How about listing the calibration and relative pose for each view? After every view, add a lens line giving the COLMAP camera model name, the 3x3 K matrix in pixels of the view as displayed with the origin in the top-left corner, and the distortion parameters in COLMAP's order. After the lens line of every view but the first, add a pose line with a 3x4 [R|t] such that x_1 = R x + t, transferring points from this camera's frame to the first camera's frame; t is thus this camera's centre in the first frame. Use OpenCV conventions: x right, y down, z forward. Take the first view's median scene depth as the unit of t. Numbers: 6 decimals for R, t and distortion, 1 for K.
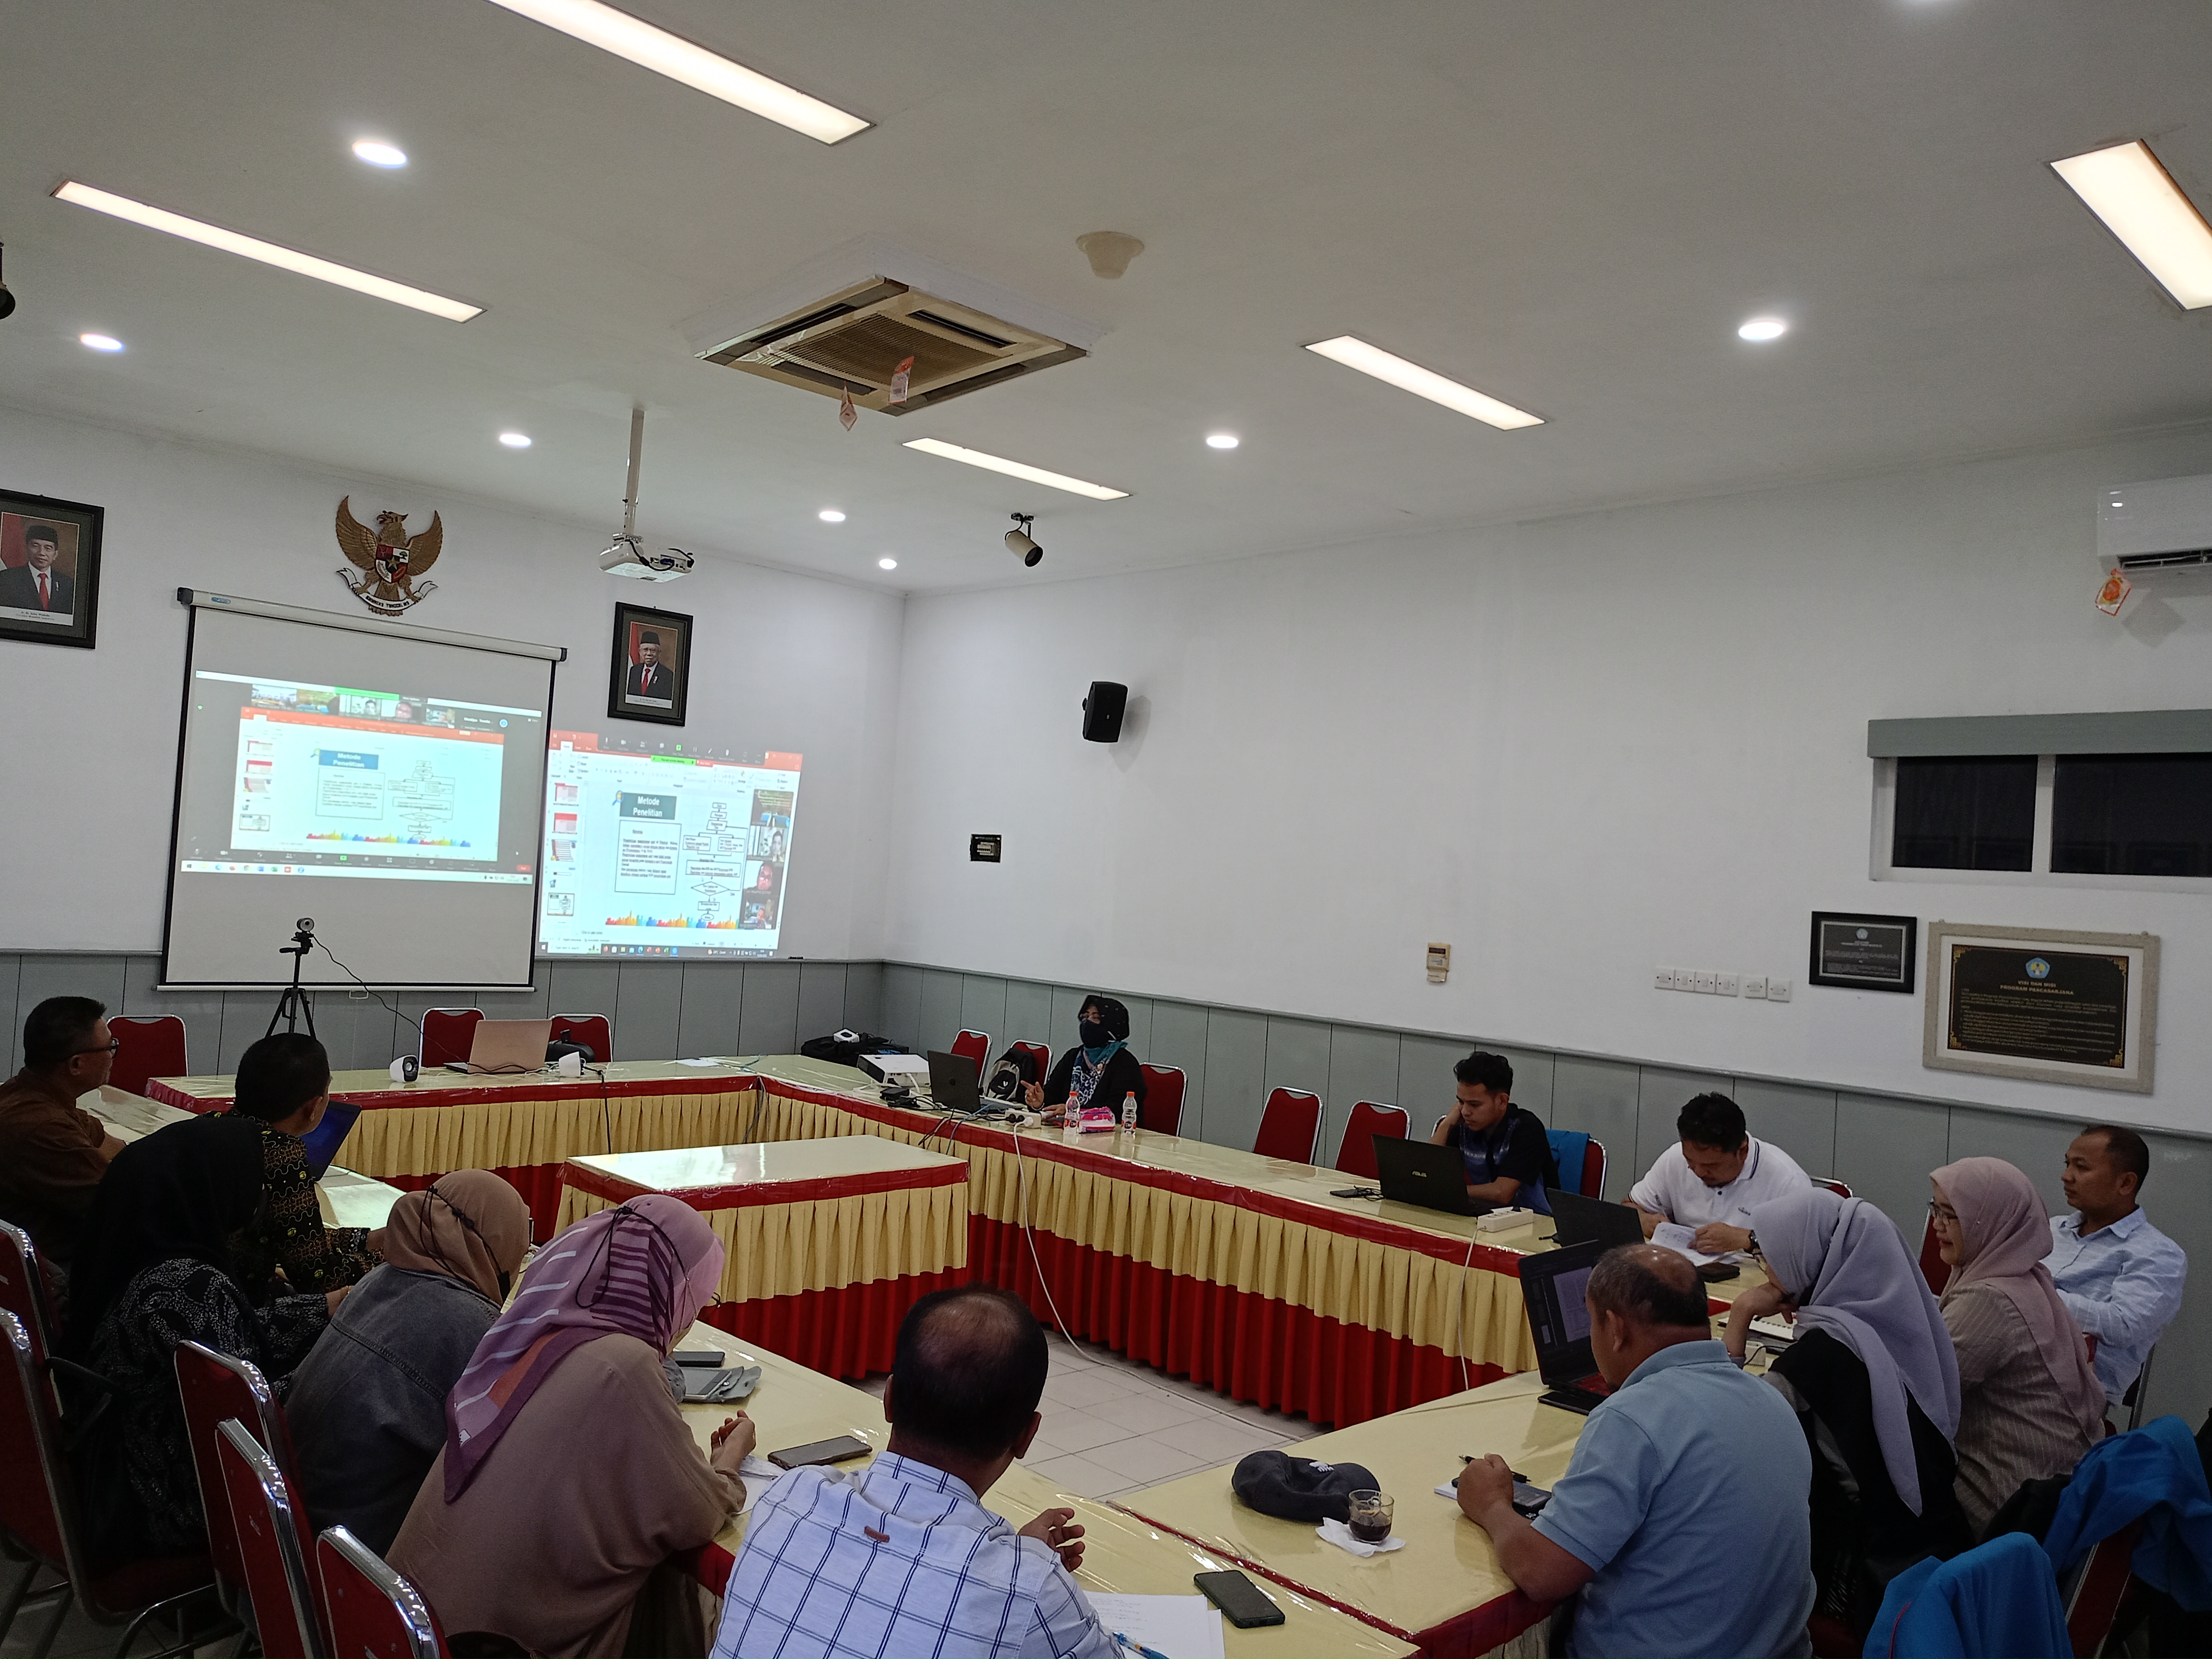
lens RADIAL K [[1625.7, 0, 1122.4], [0, 1625.7, 823.4], [0, 0, 1]] dist [0.046473, -0.020257]
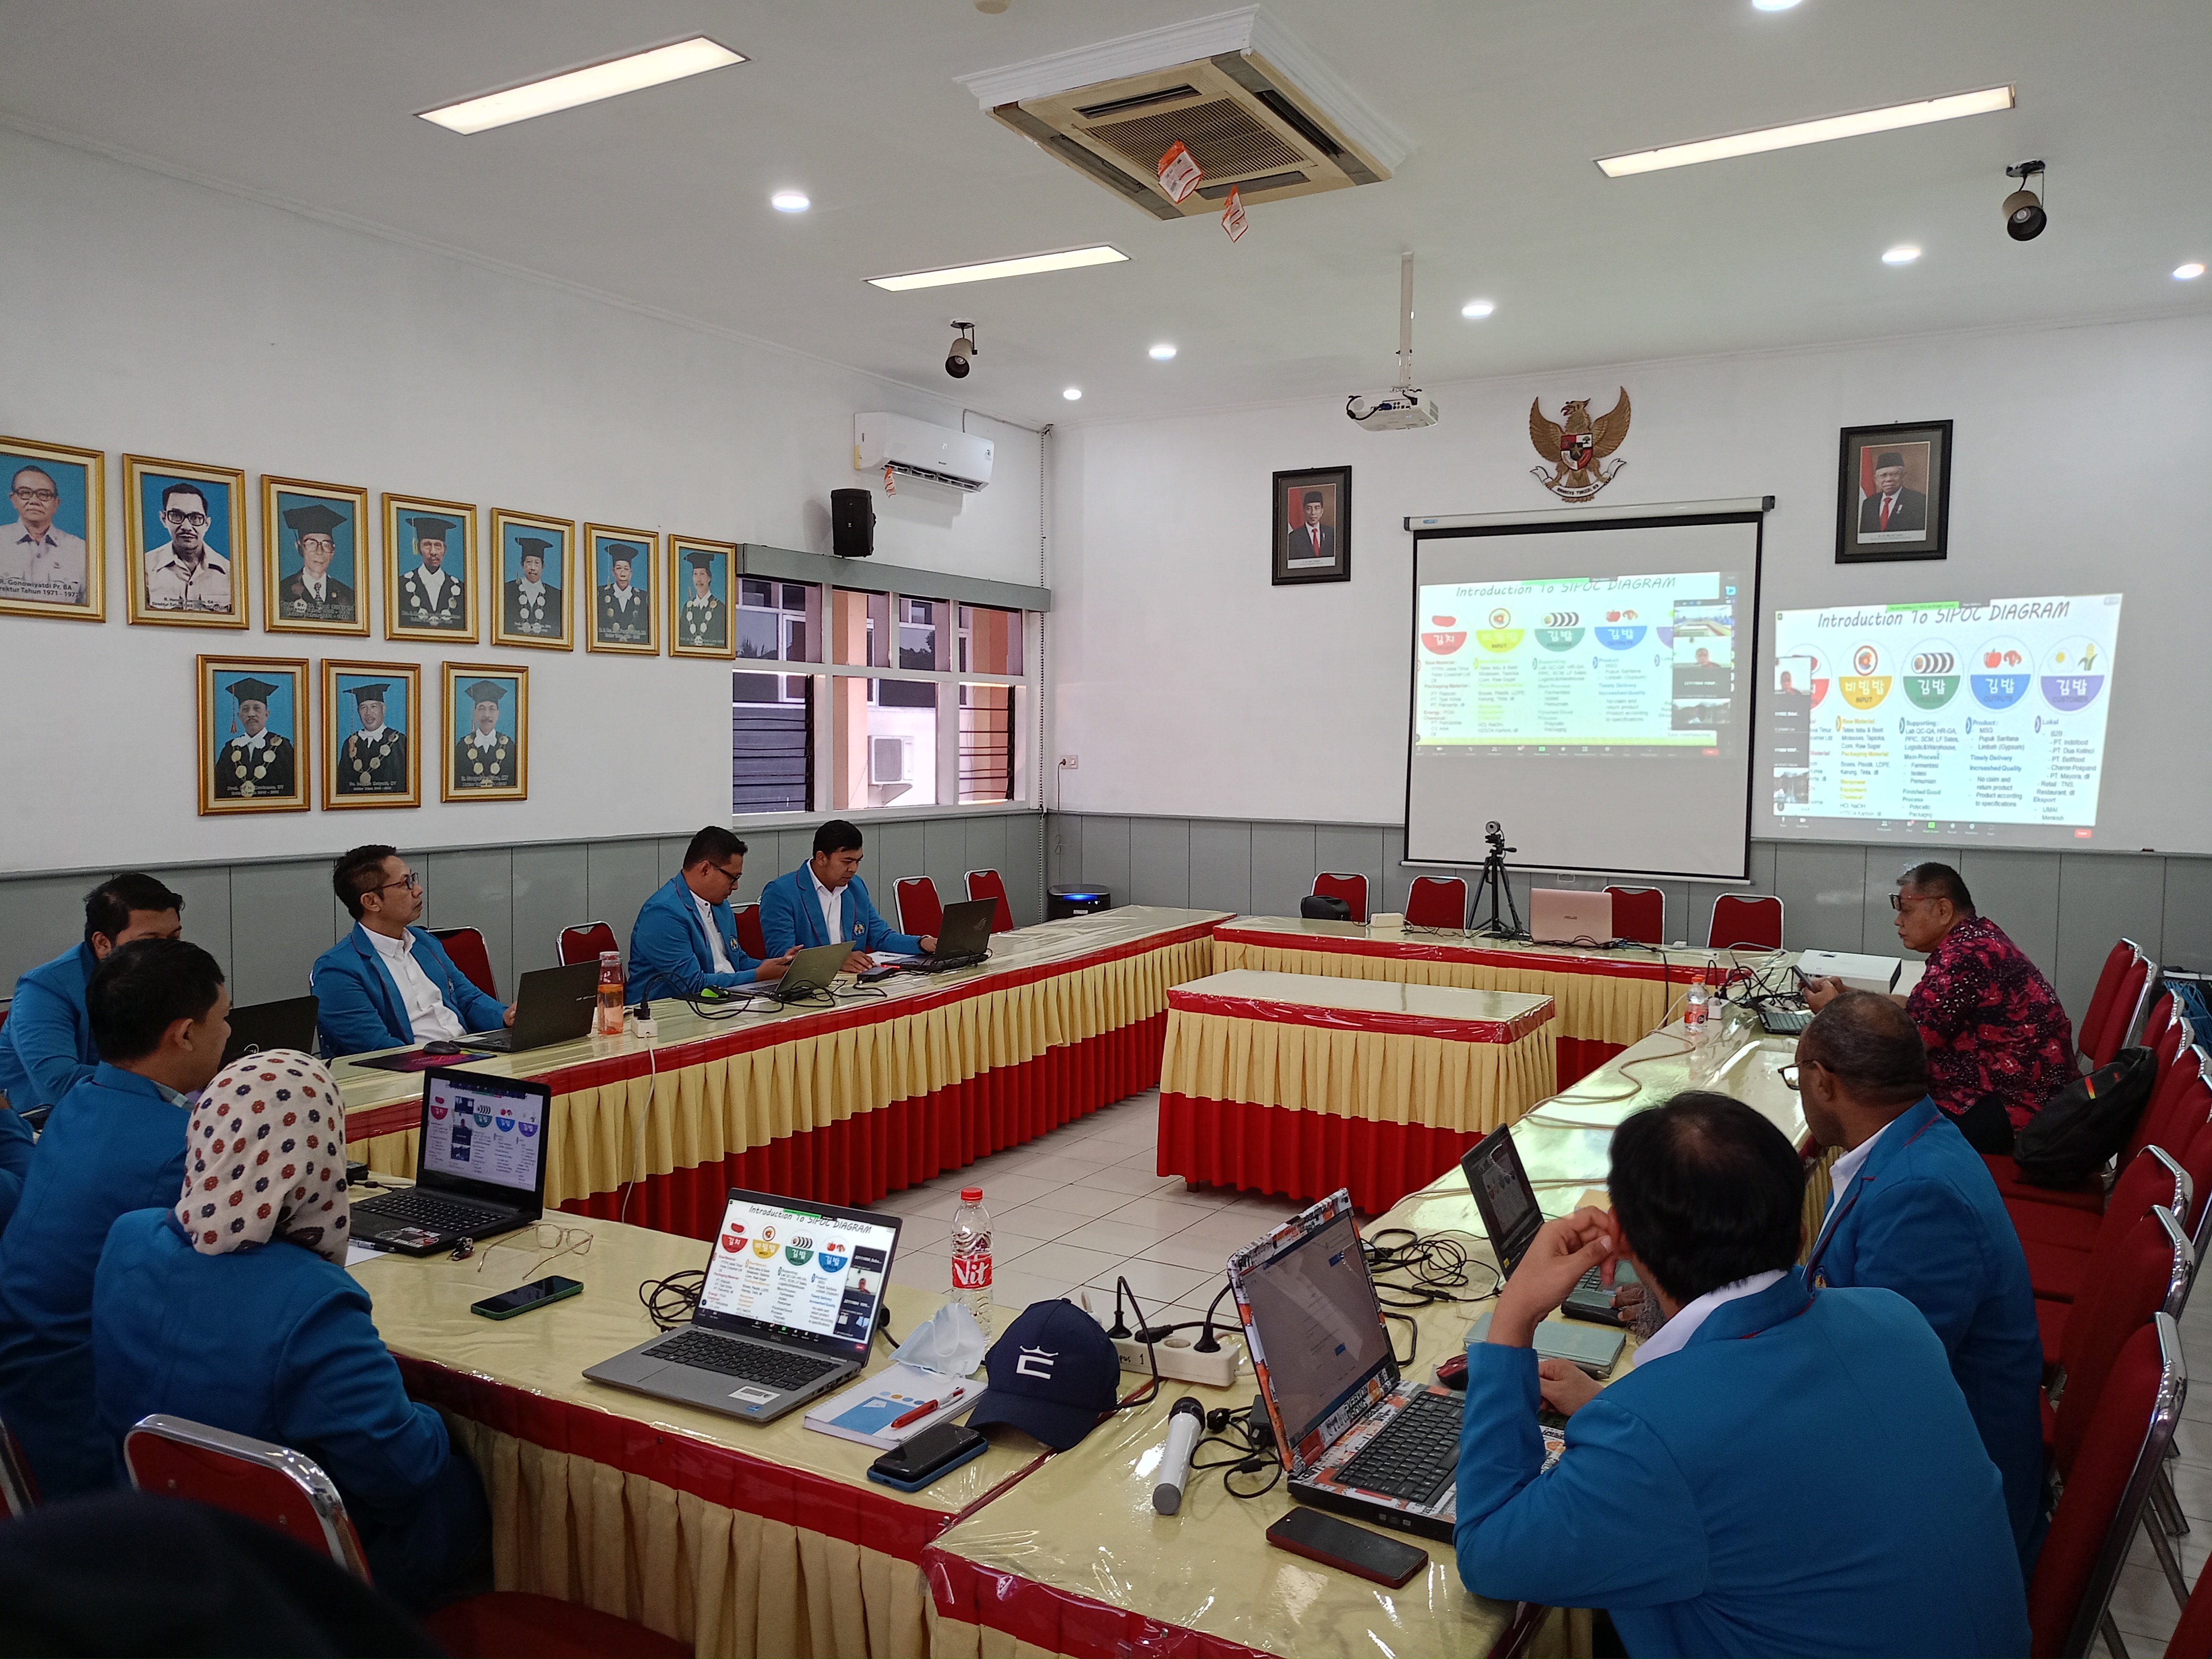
lens RADIAL K [[1625.7, 0, 1125.0], [0, 1625.7, 831.2], [0, 0, 1]] dist [0.046473, -0.020257]
pose [[0.293426, 0.001662, -0.955980, 0.423057], [0.048851, 0.998666, 0.016731, 0.045066], [0.954733, -0.051610, 0.292954, 0.396485]]
